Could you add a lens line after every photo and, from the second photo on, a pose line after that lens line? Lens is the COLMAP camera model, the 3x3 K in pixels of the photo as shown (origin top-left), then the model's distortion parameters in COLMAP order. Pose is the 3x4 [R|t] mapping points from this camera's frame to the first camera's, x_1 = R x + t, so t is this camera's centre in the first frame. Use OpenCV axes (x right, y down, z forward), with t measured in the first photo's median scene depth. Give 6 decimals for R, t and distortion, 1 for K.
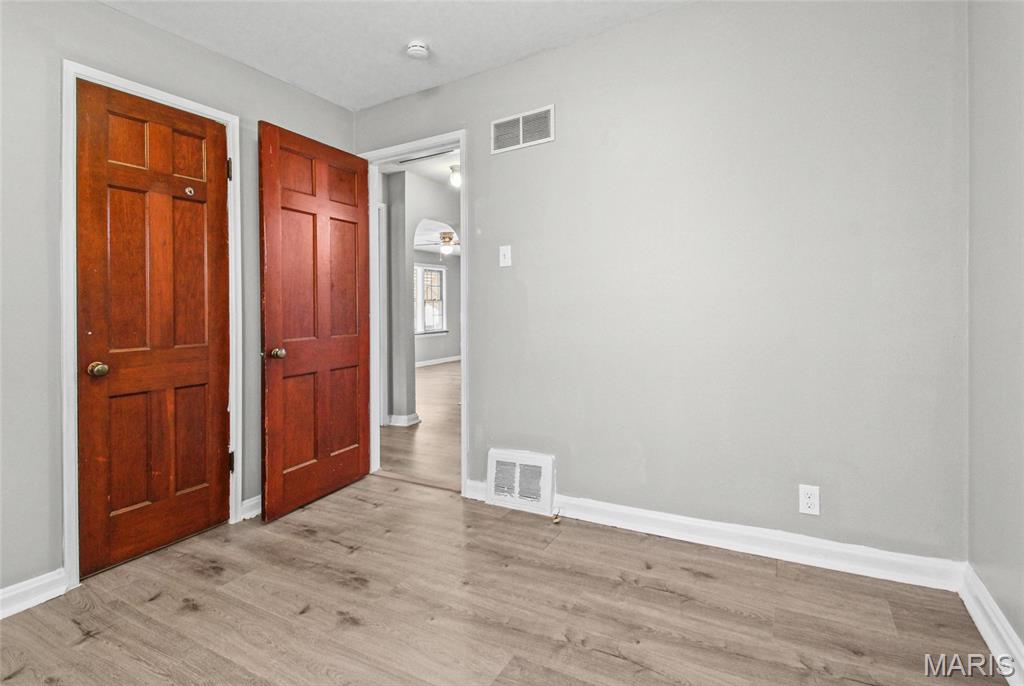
lens RADIAL K [[497.4, 0, 512.2], [0, 497.4, 296.9], [0, 0, 1]] dist [0.035335, -0.022148]
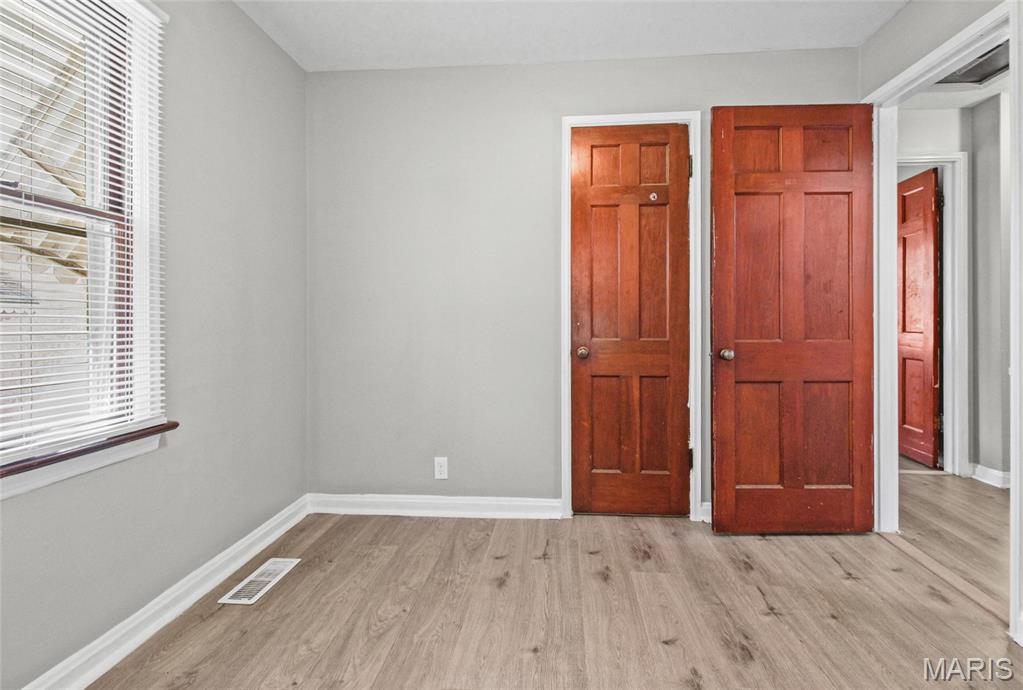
lens RADIAL K [[496.9, 0, 511.7], [0, 496.9, 298.9], [0, 0, 1]] dist [0.035335, -0.022148]
pose [[0.411921, -0.006839, -0.911194, 0.209928], [0.018943, 0.999820, 0.001059, 0.002658], [0.911023, -0.017697, 0.411976, 0.274266]]
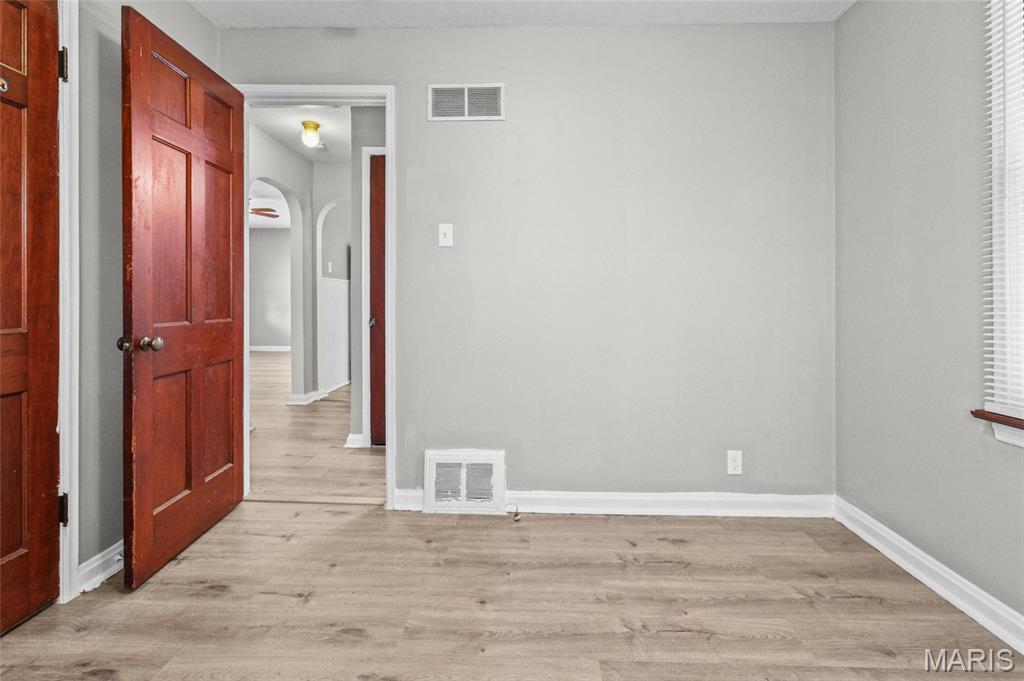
lens RADIAL K [[506.5, 0, 510.7], [0, 506.5, 284.7], [0, 0, 1]] dist [-0.002805, -0.000720]
pose [[0.879414, 0.051351, 0.473280, -0.380247], [-0.048765, 0.998653, -0.017742, 0.019498], [-0.473554, -0.007477, 0.880733, 0.149632]]
